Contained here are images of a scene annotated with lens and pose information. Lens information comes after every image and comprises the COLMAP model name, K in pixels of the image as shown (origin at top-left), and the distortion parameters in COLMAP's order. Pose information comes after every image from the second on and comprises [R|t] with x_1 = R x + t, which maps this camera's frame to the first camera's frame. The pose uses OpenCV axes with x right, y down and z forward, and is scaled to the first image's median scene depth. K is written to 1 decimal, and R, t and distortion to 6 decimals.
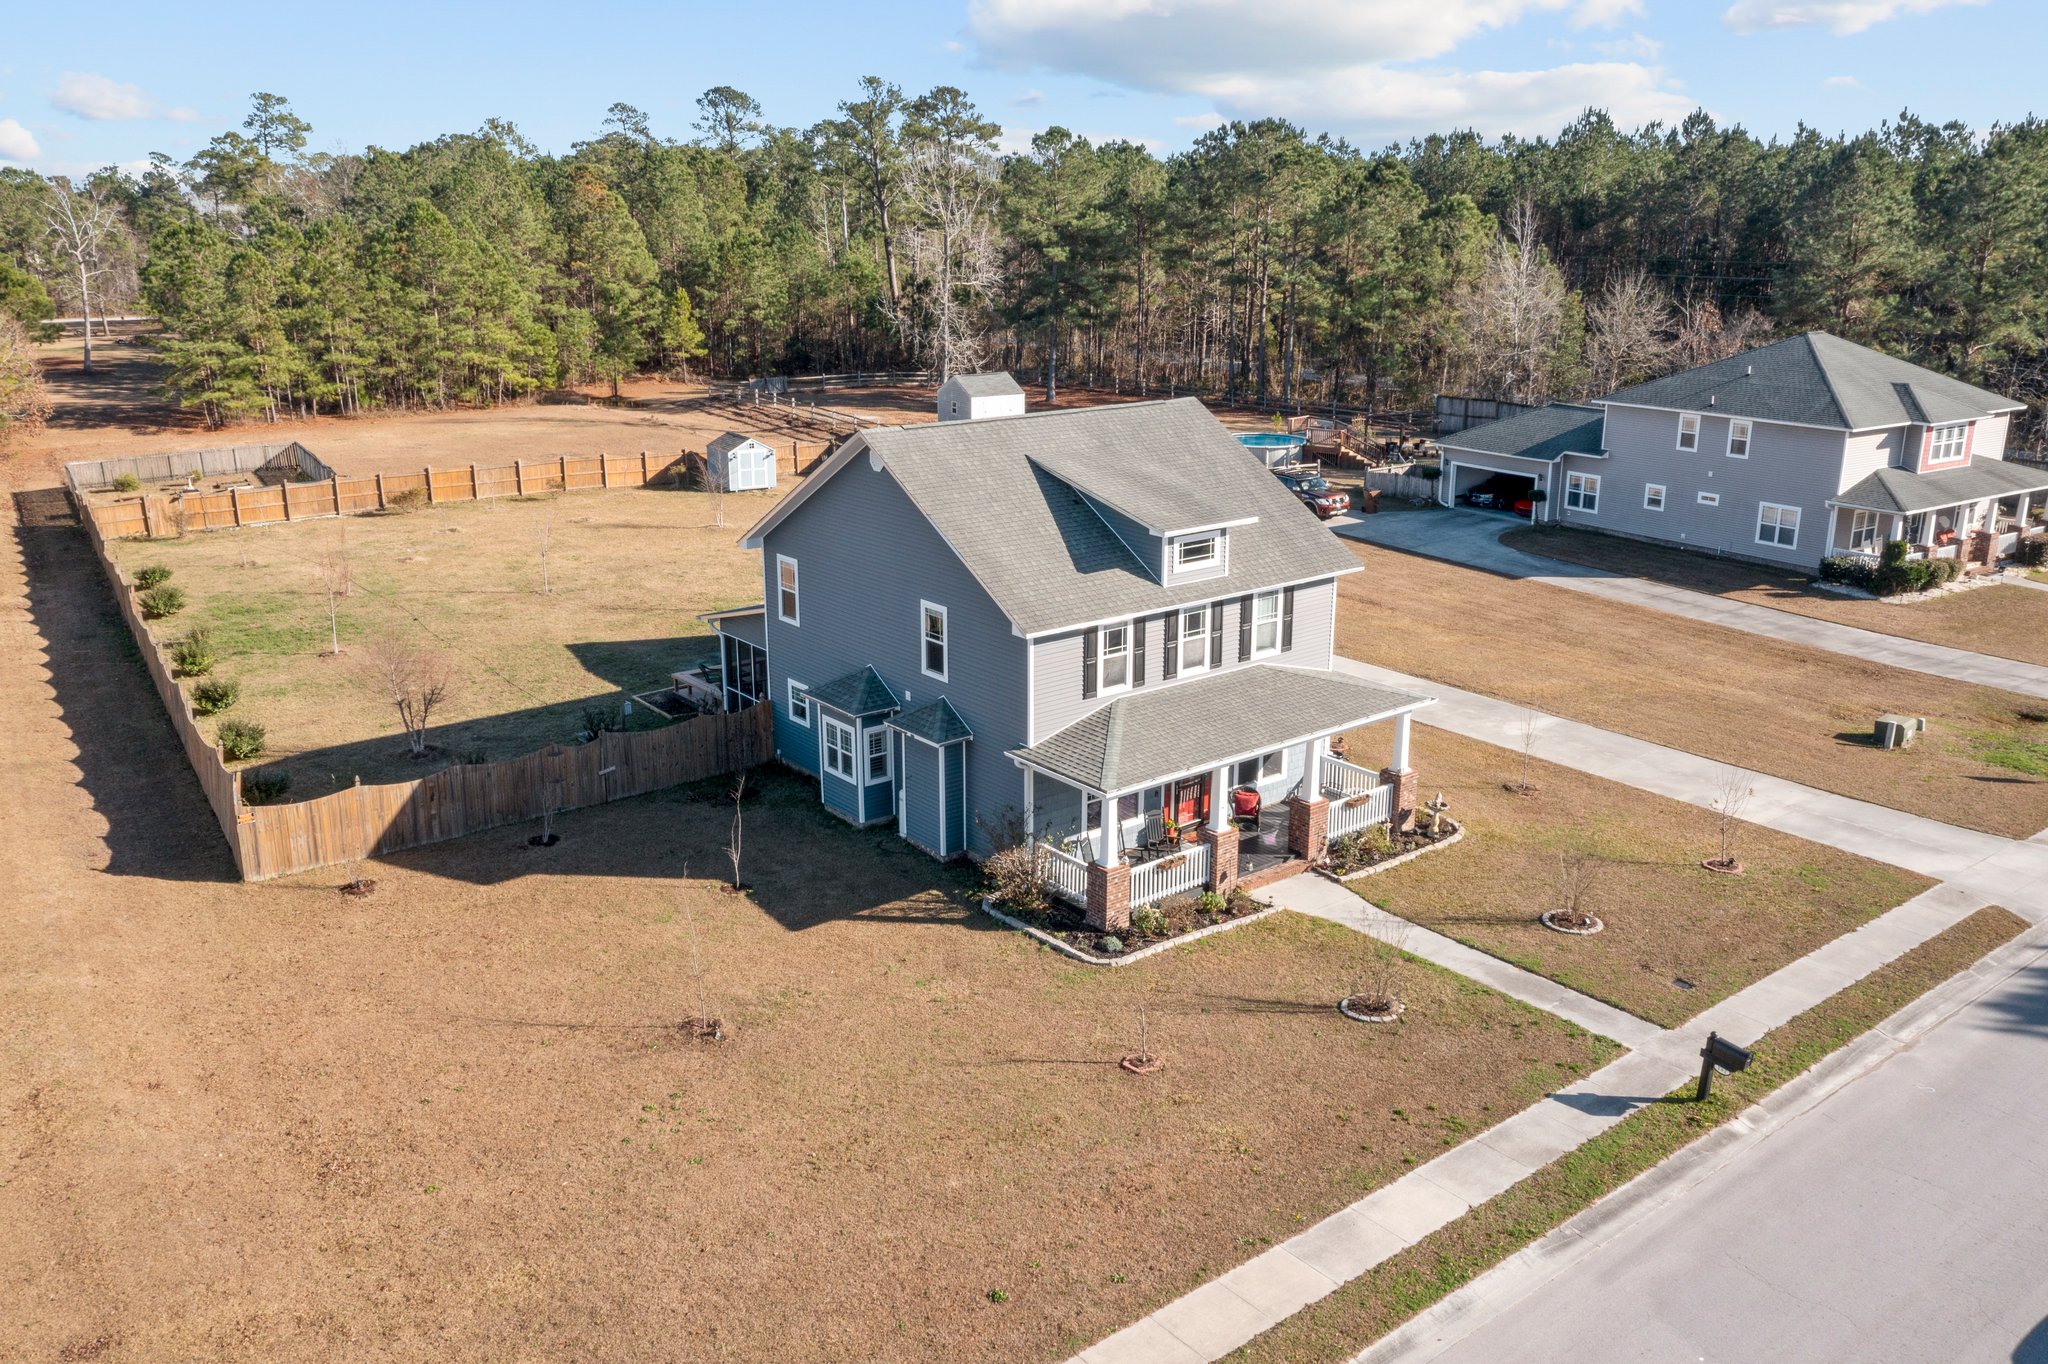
lens RADIAL K [[1619.4, 0, 1020.5], [0, 1619.4, 681.2], [0, 0, 1]] dist [0.001147, 0.003609]
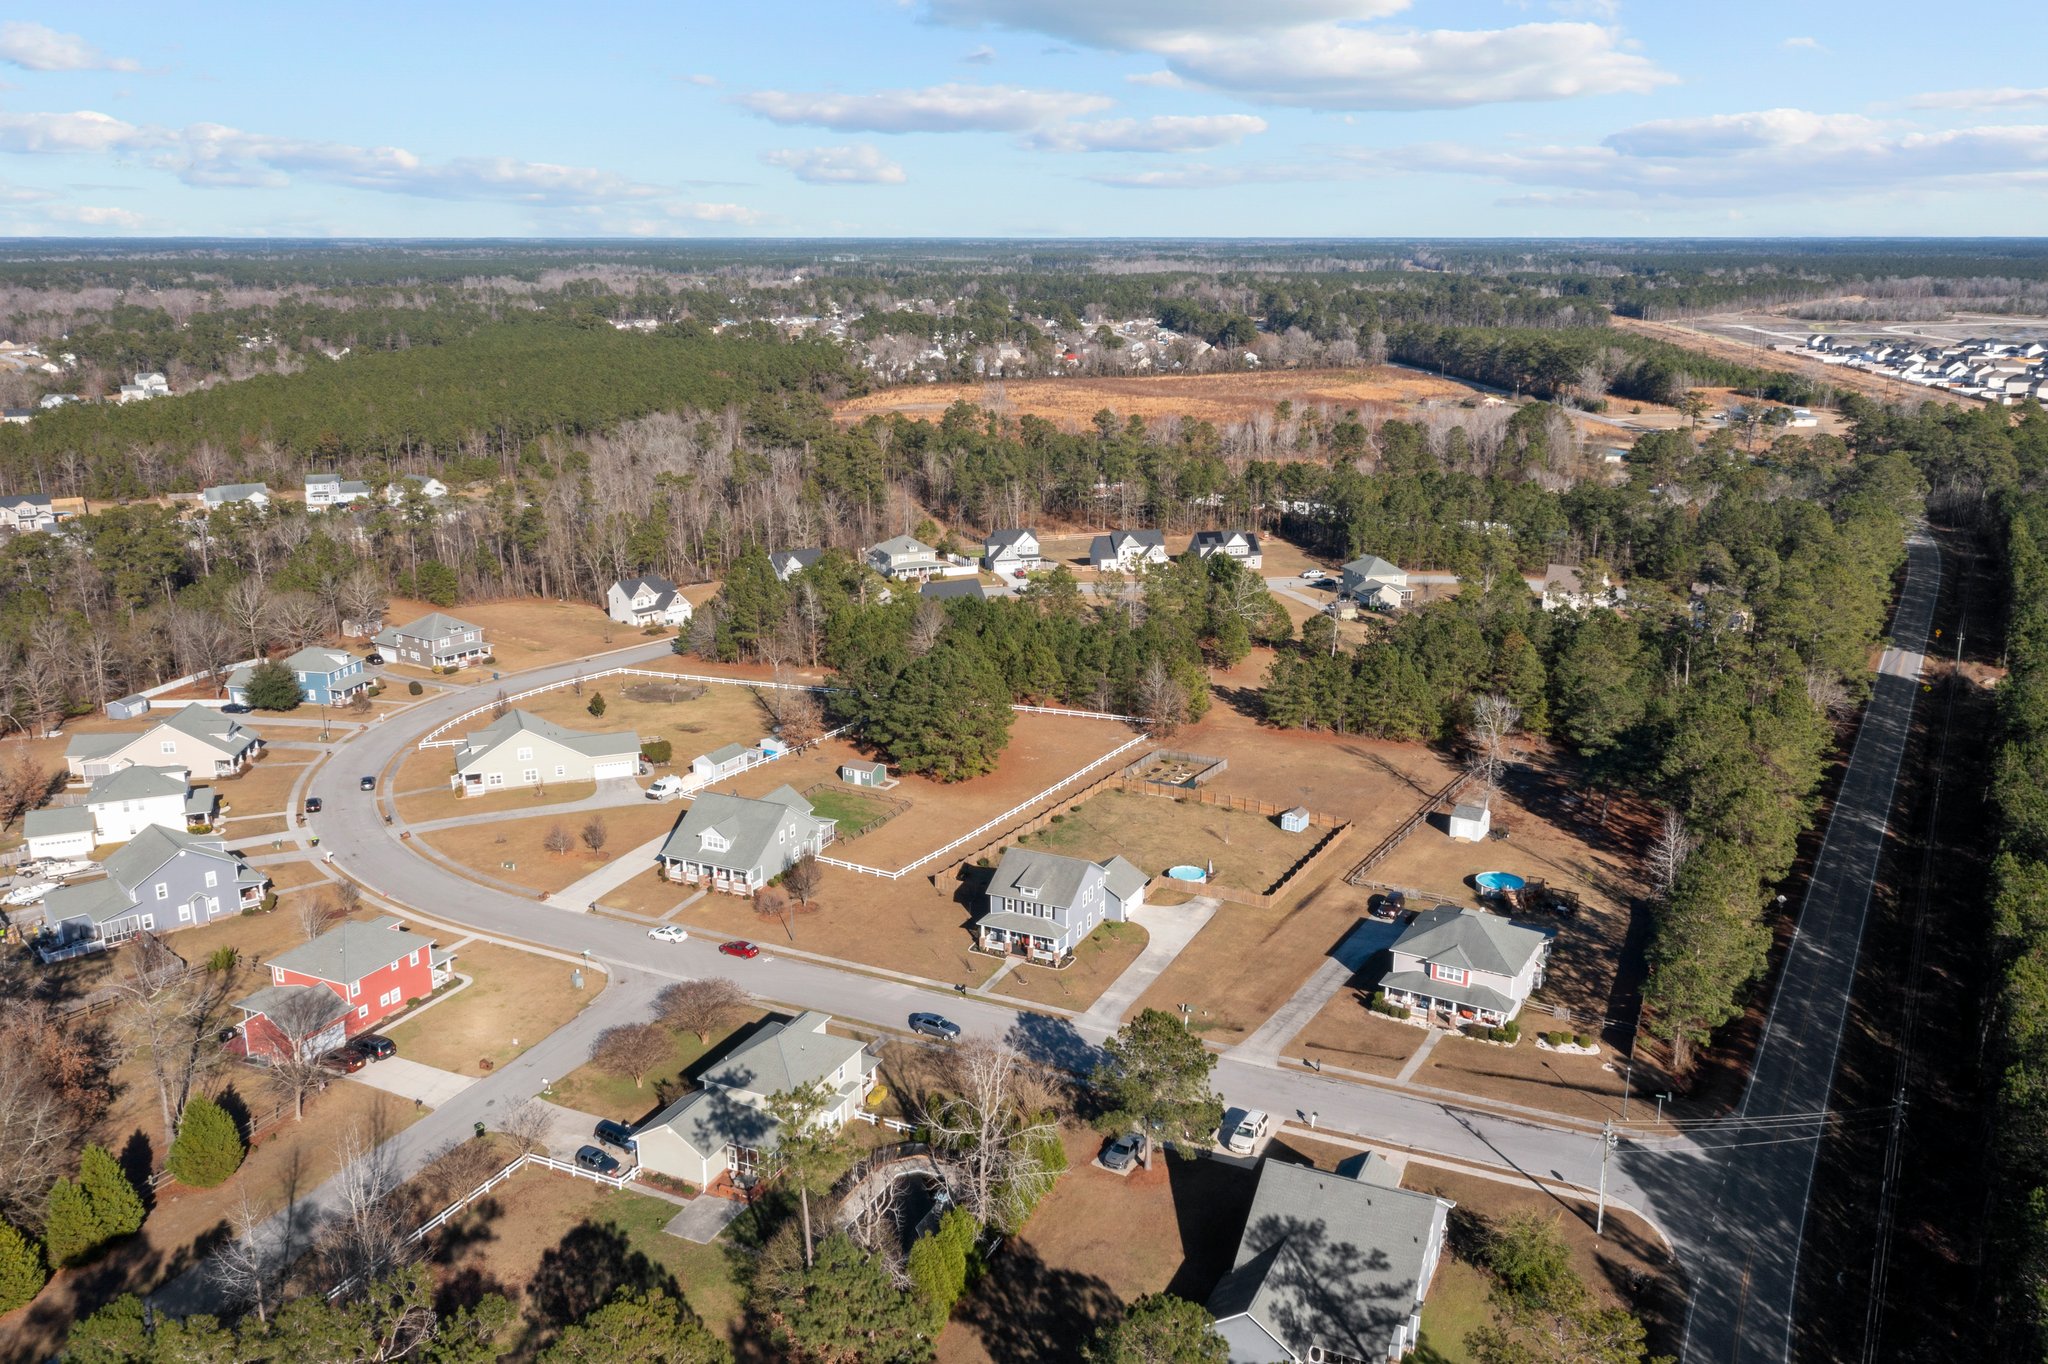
lens RADIAL K [[1619.4, 0, 1020.5], [0, 1619.4, 681.2], [0, 0, 1]] dist [0.001147, 0.003609]
pose [[0.441949, 0.237107, -0.865136, 4.066785], [-0.253139, 0.958202, 0.133300, -1.296610], [0.860582, 0.160088, 0.483498, -1.485058]]
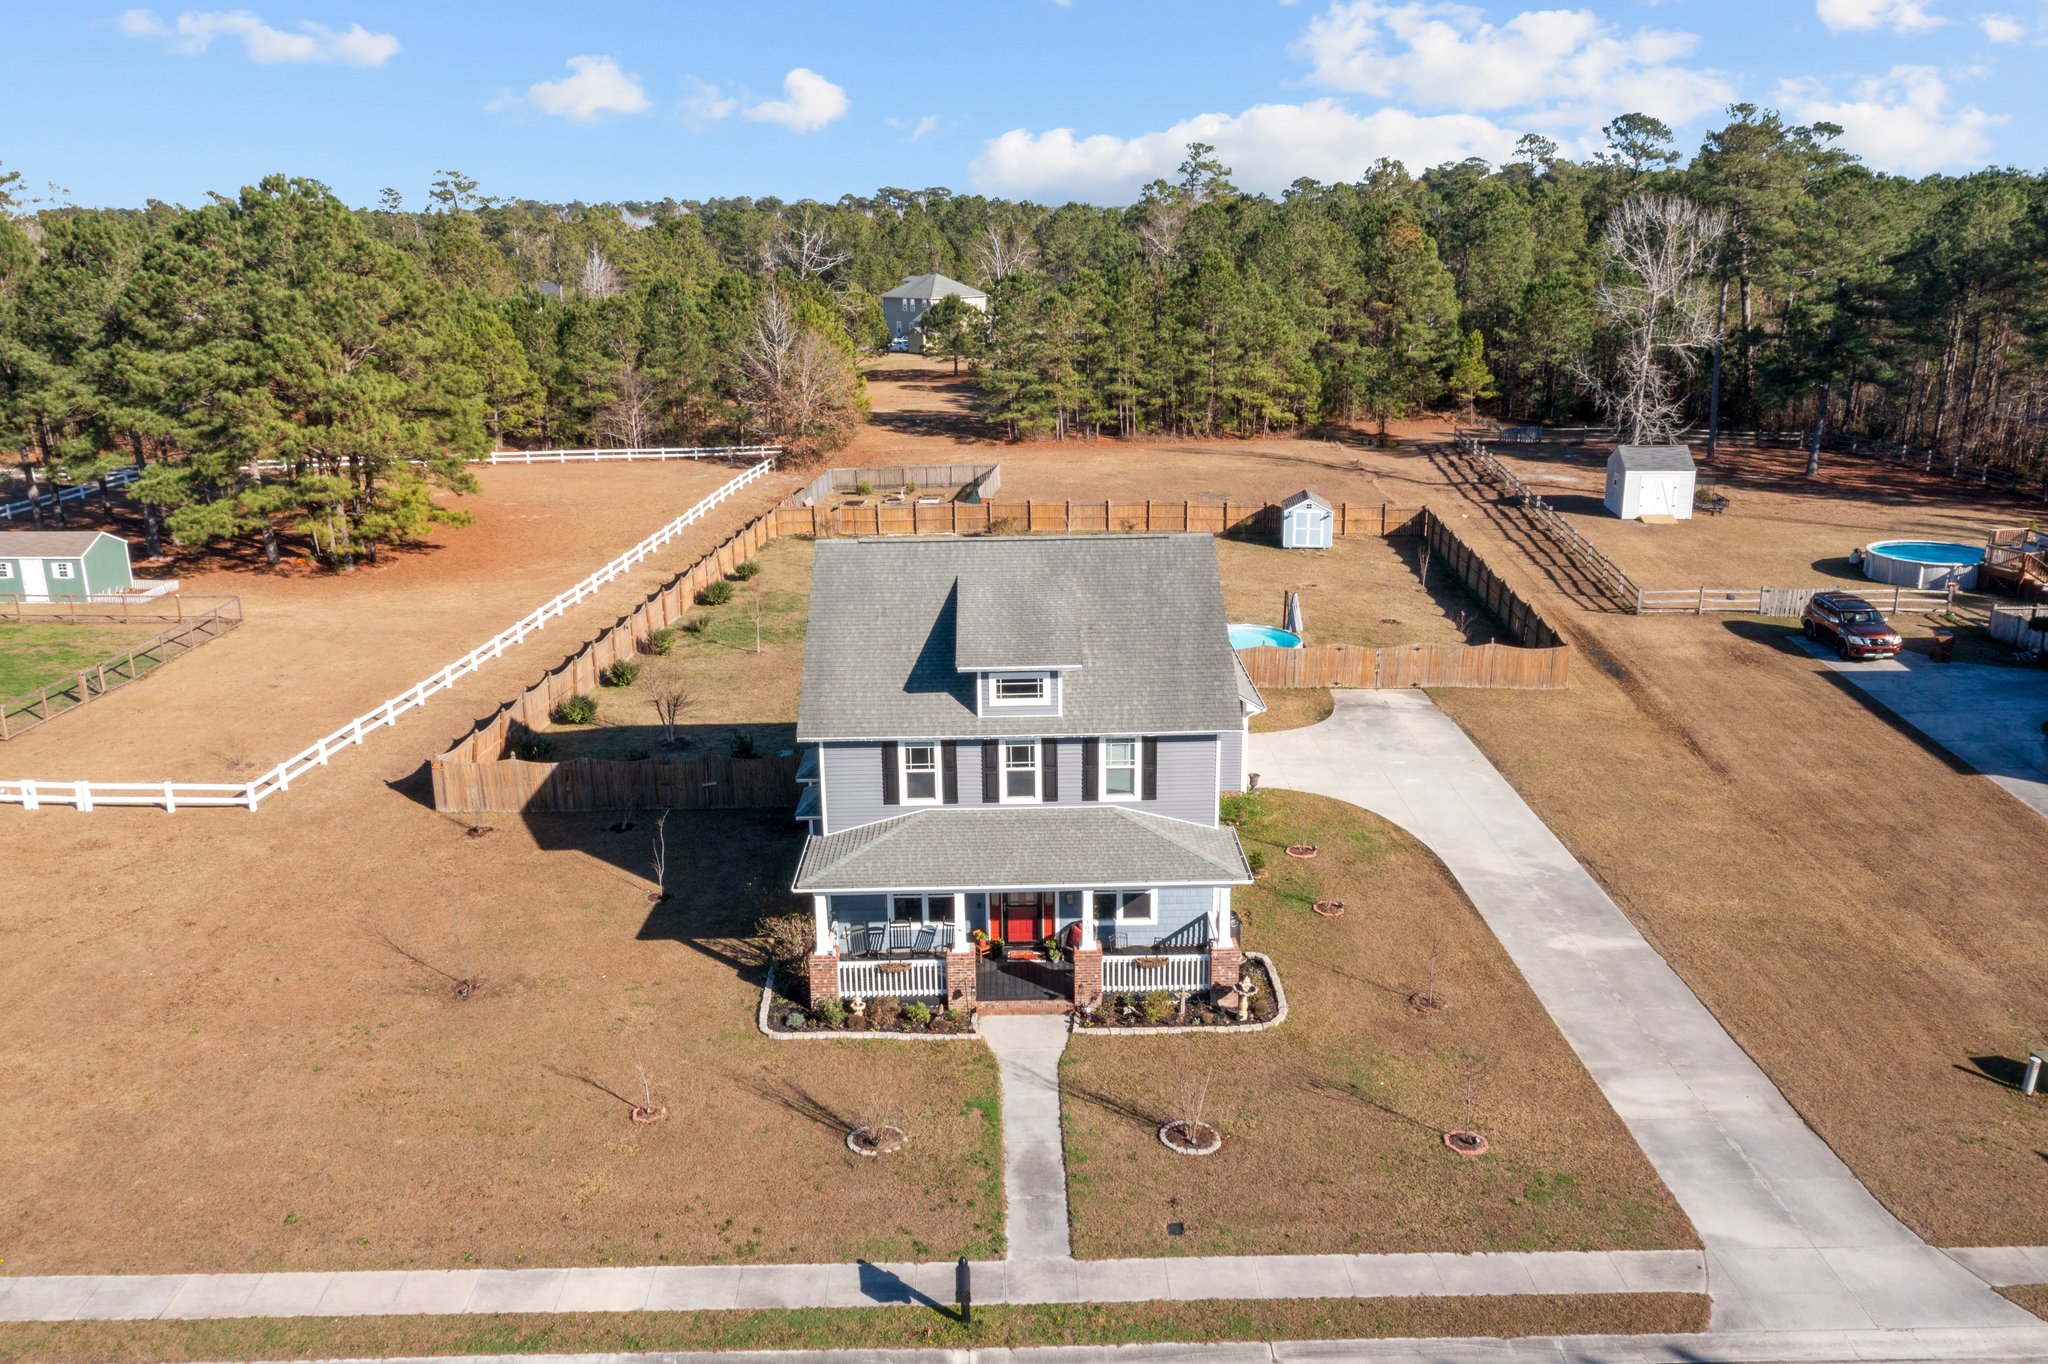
lens RADIAL K [[1619.4, 0, 1020.5], [0, 1619.4, 681.2], [0, 0, 1]] dist [0.001147, 0.003609]
pose [[0.794014, 0.158340, -0.586916, 0.684054], [-0.158287, 0.986030, 0.051874, -0.131488], [0.586930, 0.051713, 0.807984, 0.137625]]
